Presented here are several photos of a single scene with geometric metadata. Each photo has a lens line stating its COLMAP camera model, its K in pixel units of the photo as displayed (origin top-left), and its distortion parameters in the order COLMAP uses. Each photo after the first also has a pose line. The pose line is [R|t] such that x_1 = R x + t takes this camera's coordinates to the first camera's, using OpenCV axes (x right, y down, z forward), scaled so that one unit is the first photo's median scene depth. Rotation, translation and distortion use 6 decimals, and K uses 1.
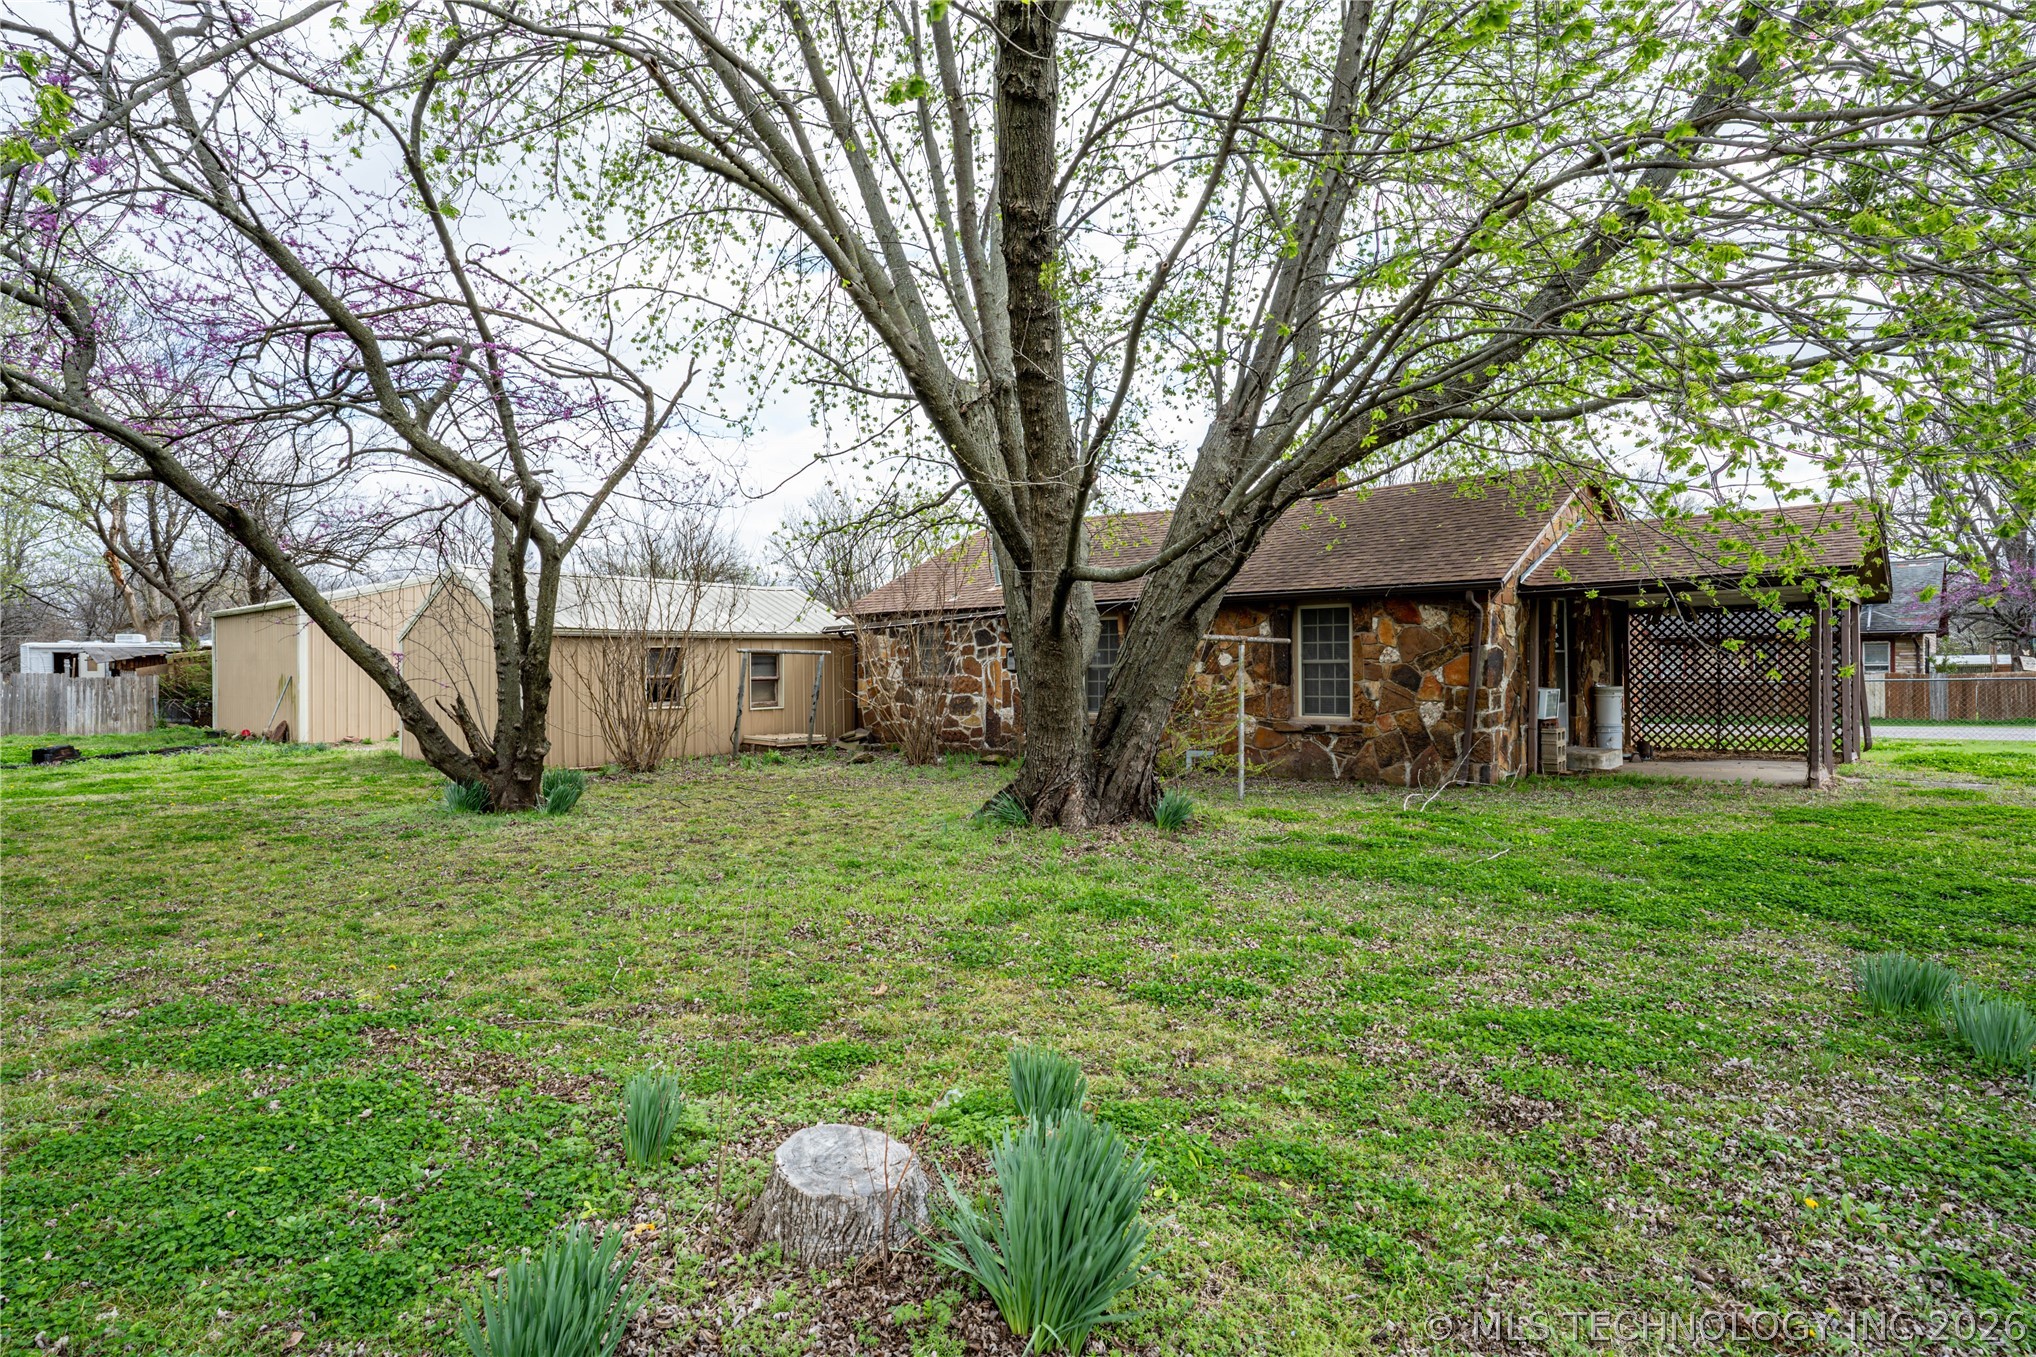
lens RADIAL K [[1125.8, 0, 1021.4], [0, 1125.8, 678.3], [0, 0, 1]] dist [-0.045617, 0.032299]
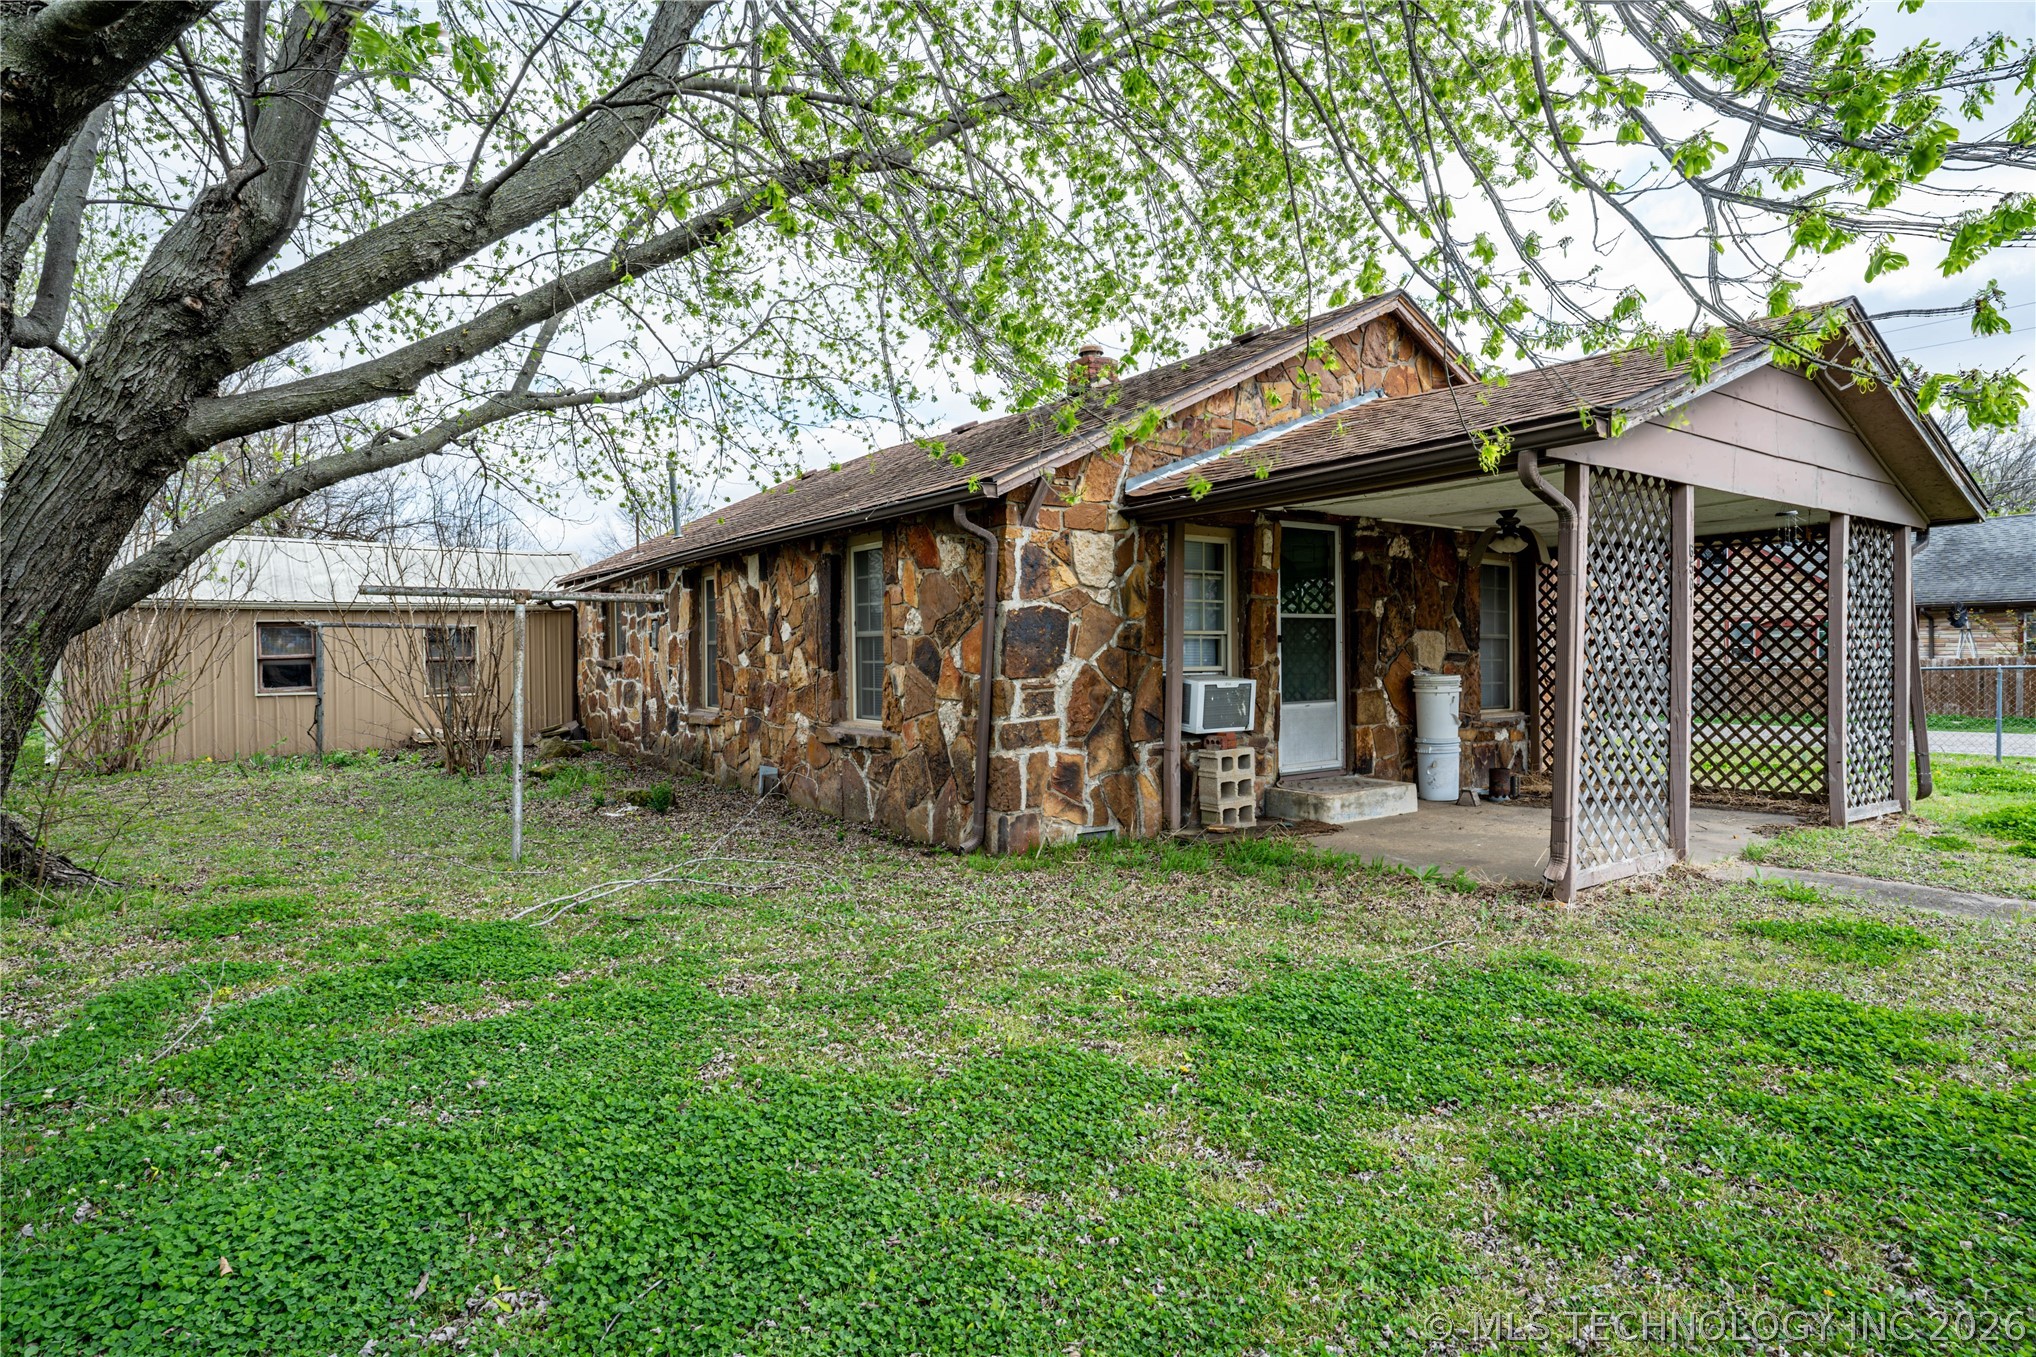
lens RADIAL K [[1125.8, 0, 1014.8], [0, 1125.8, 671.6], [0, 0, 1]] dist [-0.045617, 0.032299]
pose [[0.971966, 0.004353, -0.235083, 0.477408], [-0.001761, 0.999935, 0.011235, -0.000856], [0.235117, -0.010506, 0.971910, 0.392081]]
